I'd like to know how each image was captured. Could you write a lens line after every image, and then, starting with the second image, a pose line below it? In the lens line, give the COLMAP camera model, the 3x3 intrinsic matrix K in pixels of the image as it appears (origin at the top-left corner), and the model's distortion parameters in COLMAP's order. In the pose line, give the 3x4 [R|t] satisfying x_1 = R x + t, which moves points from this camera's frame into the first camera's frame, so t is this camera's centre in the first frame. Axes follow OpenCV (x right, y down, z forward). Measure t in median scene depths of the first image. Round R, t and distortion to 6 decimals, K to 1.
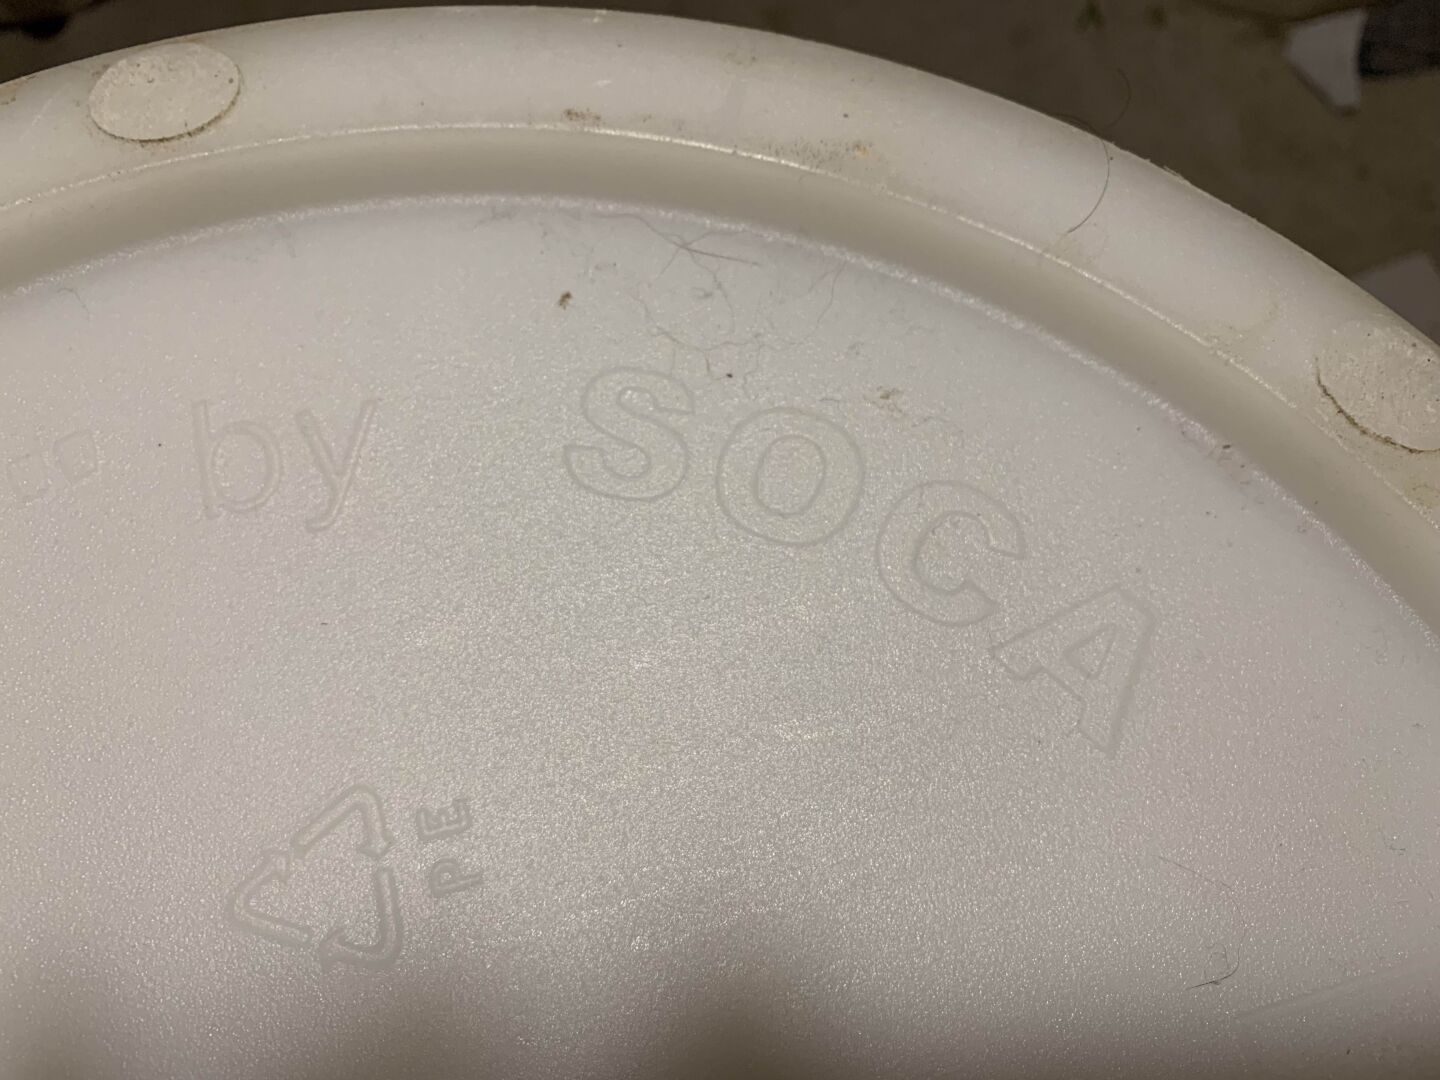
lens RADIAL K [[1083.4, 0, 720.0], [0, 1083.4, 540.0], [0, 0, 1]] dist [-0.001669, -0.002734]
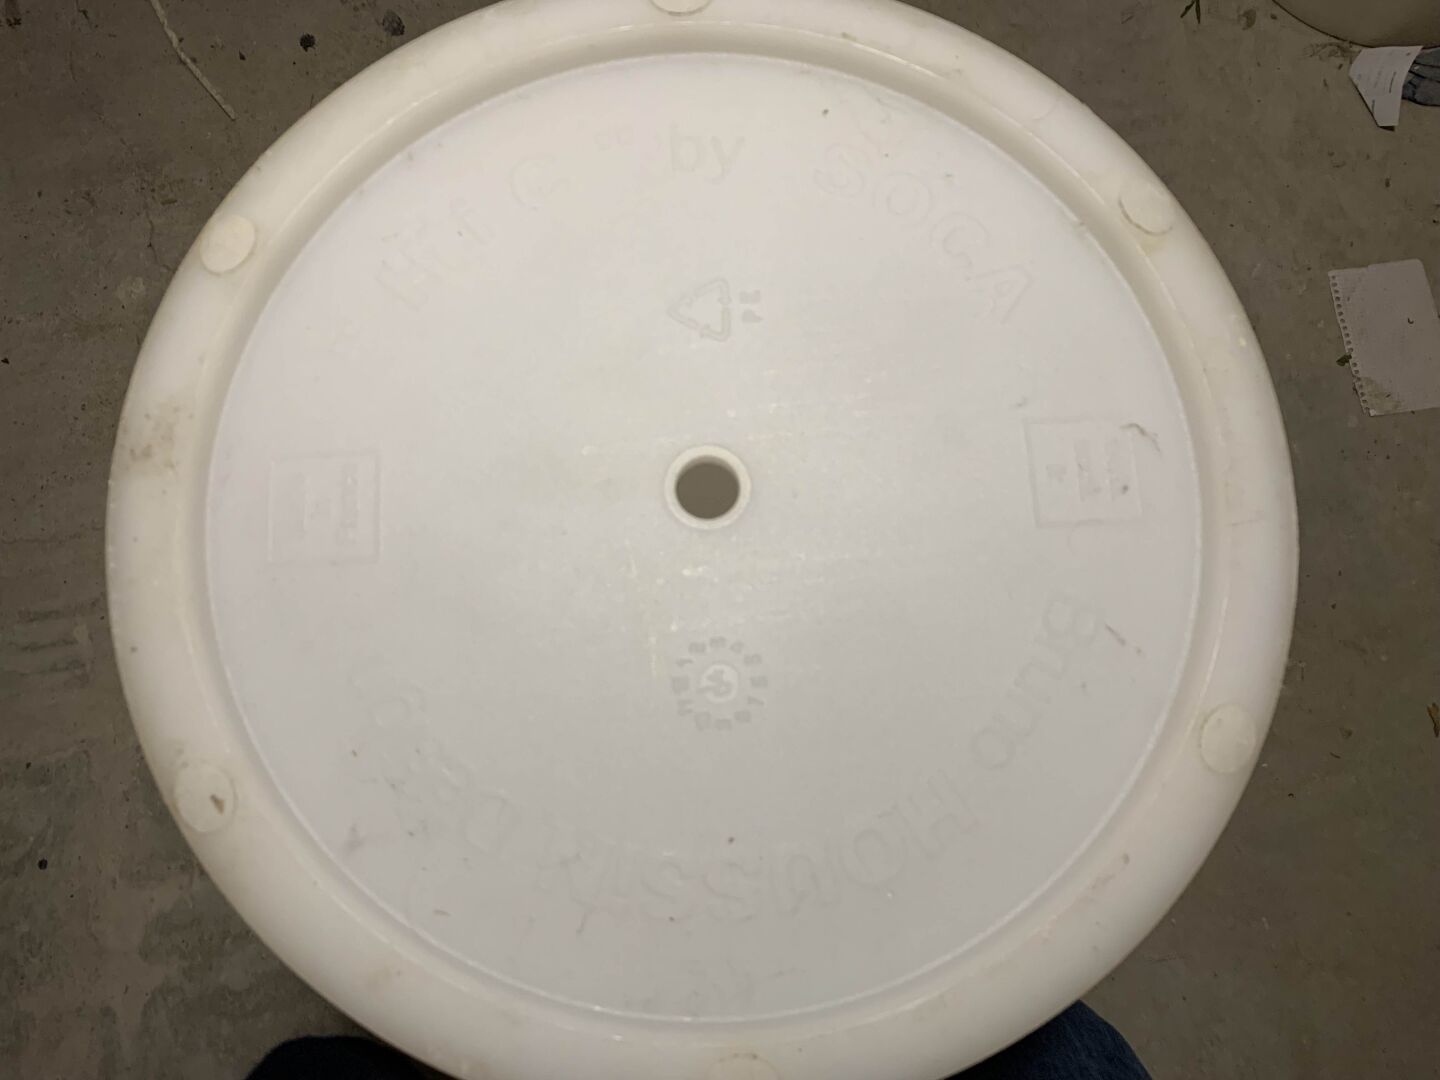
lens RADIAL K [[1057.6, 0, 713.6], [0, 1057.6, 534.6], [0, 0, 1]] dist [0.013526, -0.002626]
pose [[0.979626, 0.198843, -0.028182, -0.133001], [-0.196023, 0.977235, 0.081161, 0.556073], [0.043679, -0.073983, 0.996302, -1.441259]]
